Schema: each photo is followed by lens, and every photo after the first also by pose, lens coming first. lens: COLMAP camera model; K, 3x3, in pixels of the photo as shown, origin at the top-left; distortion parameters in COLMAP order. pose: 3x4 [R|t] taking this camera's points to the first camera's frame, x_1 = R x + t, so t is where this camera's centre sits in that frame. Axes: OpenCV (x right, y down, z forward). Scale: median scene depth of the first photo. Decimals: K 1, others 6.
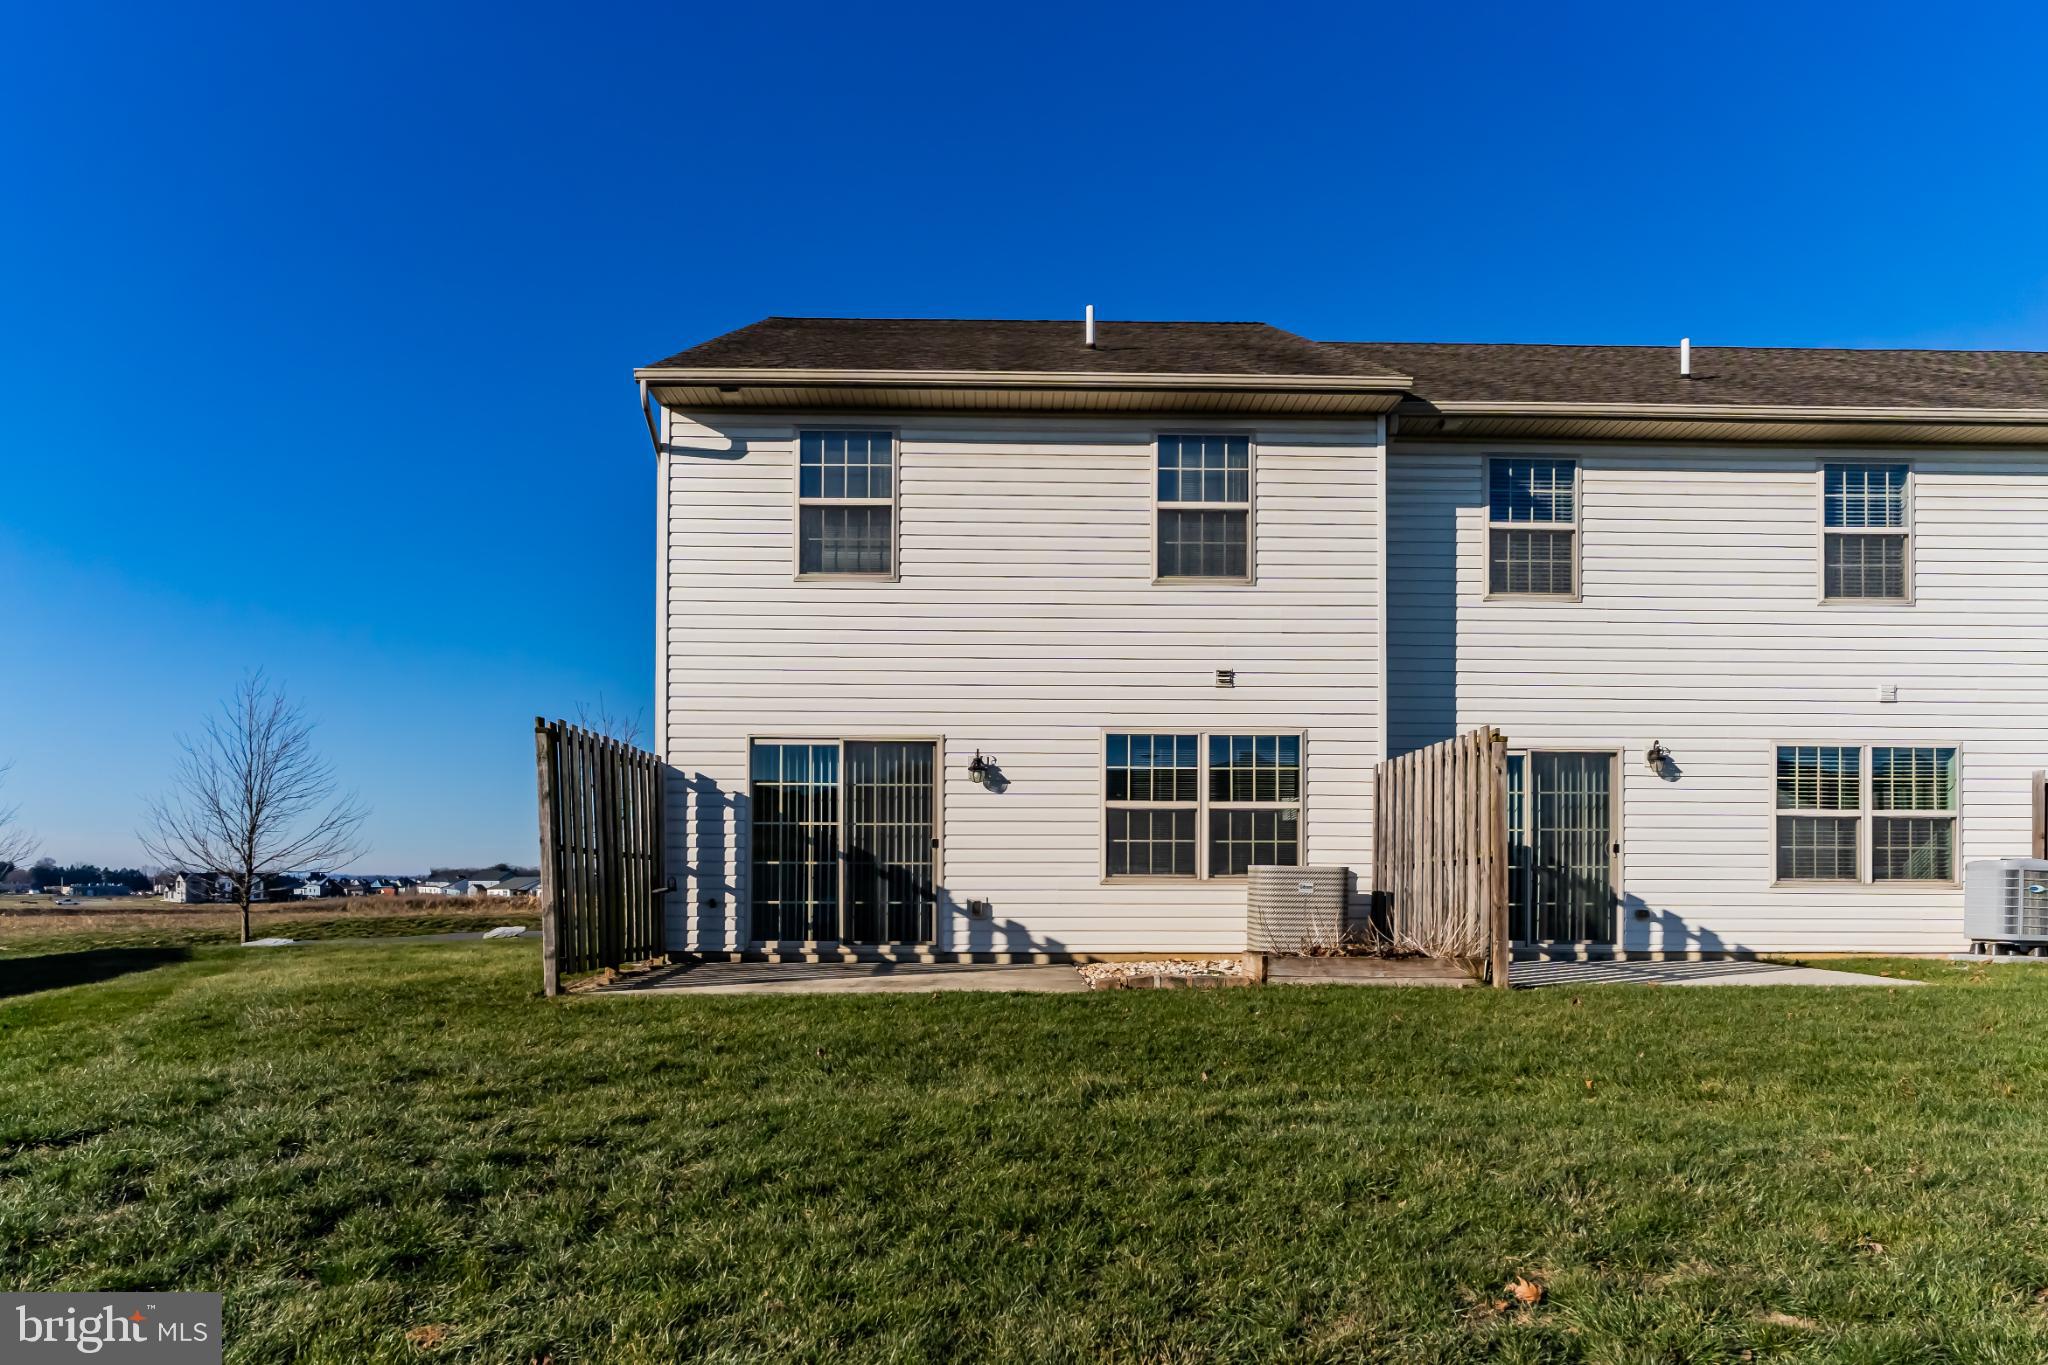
lens RADIAL K [[1047.5, 0, 1026.5], [0, 1047.5, 685.5], [0, 0, 1]] dist [-0.006863, 0.001998]
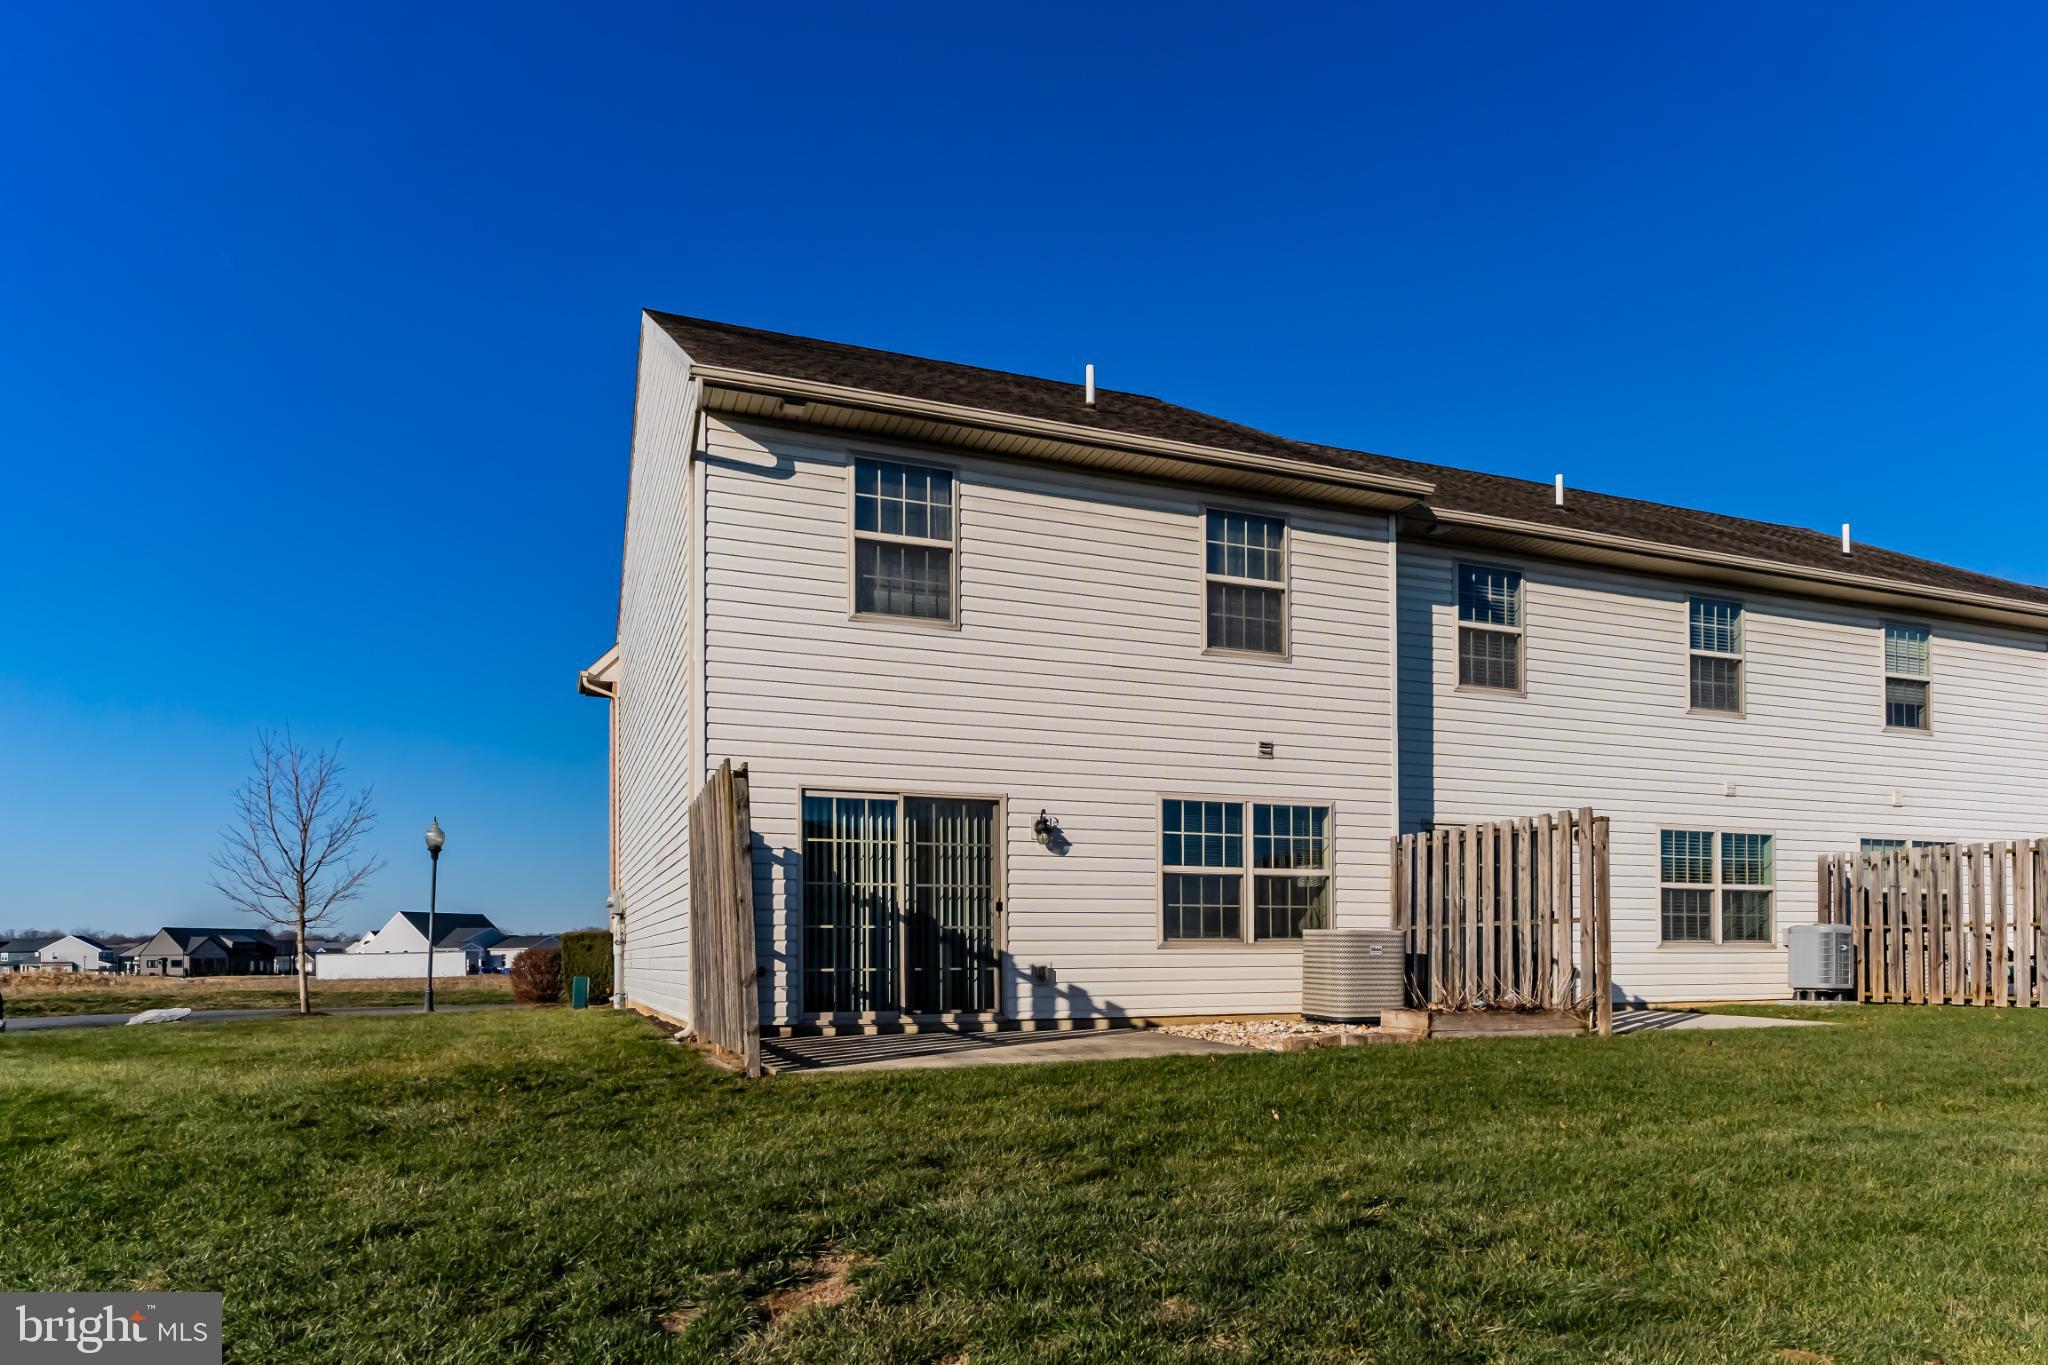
lens RADIAL K [[1103.0, 0, 991.8], [0, 1103.0, 737.8], [0, 0, 1]] dist [-0.006086, -0.001099]
pose [[0.949658, 0.053686, 0.308656, -0.405724], [-0.052674, 0.998544, -0.011619, 0.008341], [-0.308830, -0.005224, 0.951103, 0.041427]]
